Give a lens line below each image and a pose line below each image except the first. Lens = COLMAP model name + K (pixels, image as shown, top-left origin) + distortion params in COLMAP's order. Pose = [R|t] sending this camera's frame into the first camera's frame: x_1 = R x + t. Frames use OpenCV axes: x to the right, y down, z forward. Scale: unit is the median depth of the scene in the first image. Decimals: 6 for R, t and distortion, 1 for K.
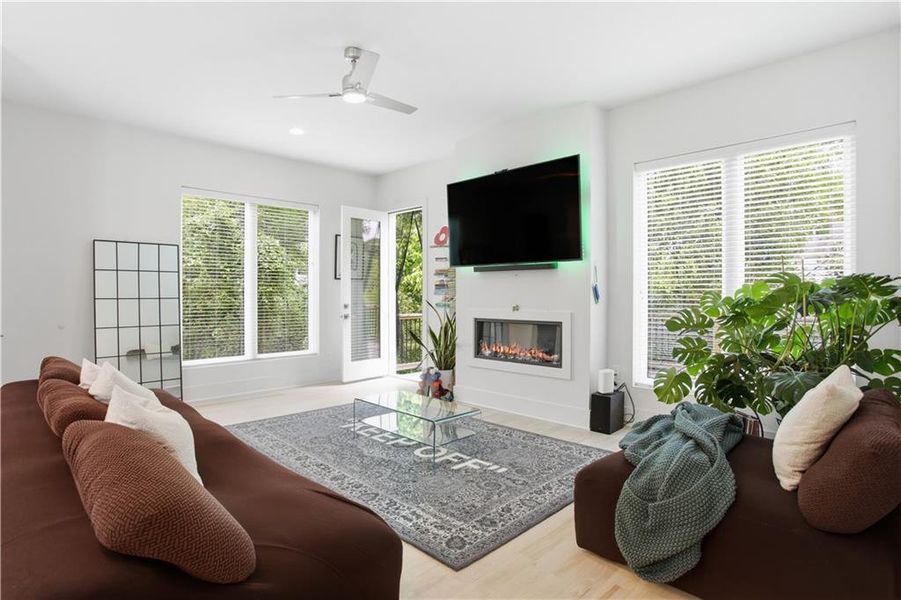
lens RADIAL K [[463.0, 0, 433.4], [0, 463.0, 292.0], [0, 0, 1]] dist [-0.057710, 0.000684]
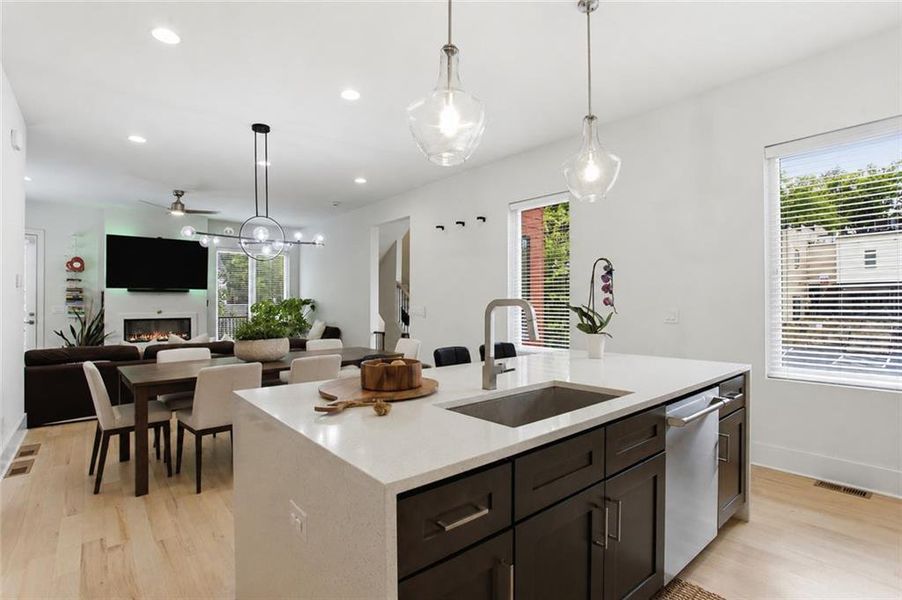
lens RADIAL K [[432.0, 0, 451.0], [0, 432.0, 300.0], [0, 0, 1]] dist [-0.052652, 0.016394]
pose [[0.070376, 0.007304, 0.997494, -1.579817], [-0.002801, 0.999971, -0.007124, -0.005520], [-0.997517, -0.002293, 0.070394, -0.322448]]
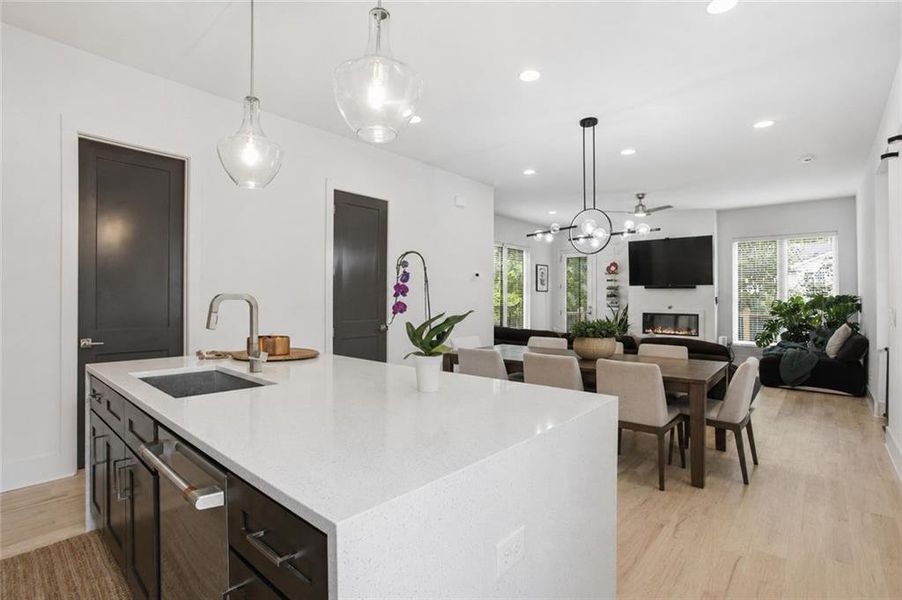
lens RADIAL K [[432.0, 0, 451.0], [0, 432.0, 300.0], [0, 0, 1]] dist [-0.052652, 0.016394]
pose [[0.996805, 0.007867, 0.079482, -0.988678], [-0.008395, 0.999945, 0.006310, -0.001762], [-0.079428, -0.006958, 0.996816, -0.820366]]
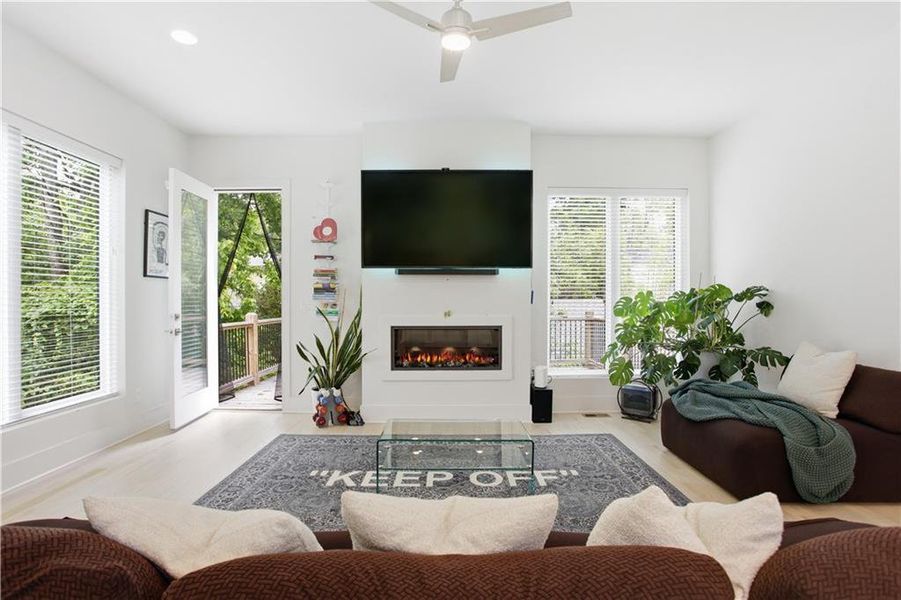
lens RADIAL K [[451.5, 0, 450.5], [0, 451.5, 300.0], [0, 0, 1]] dist [-0.064345, 0.015950]
pose [[0.693046, -0.002975, 0.720887, -0.545196], [-0.002086, 0.999979, 0.006132, 0.000396], [-0.720891, -0.005753, 0.693025, 0.374153]]
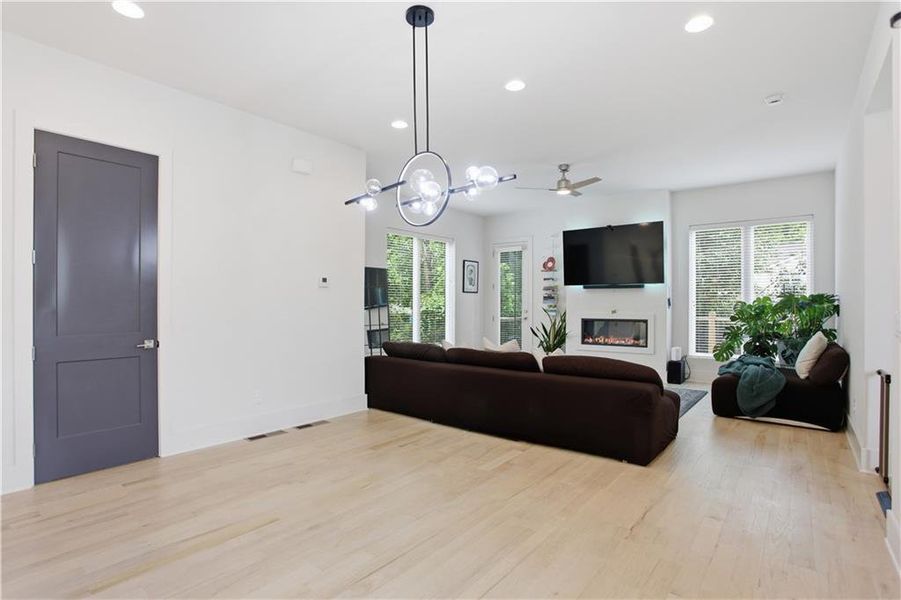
lens RADIAL K [[451.5, 0, 450.5], [0, 451.5, 300.0], [0, 0, 1]] dist [-0.064345, 0.015950]
pose [[0.992079, 0.000478, 0.125617, -0.634448], [-0.000285, 0.999999, -0.001554, -0.003708], [-0.125618, 0.001506, 0.992078, -0.512883]]
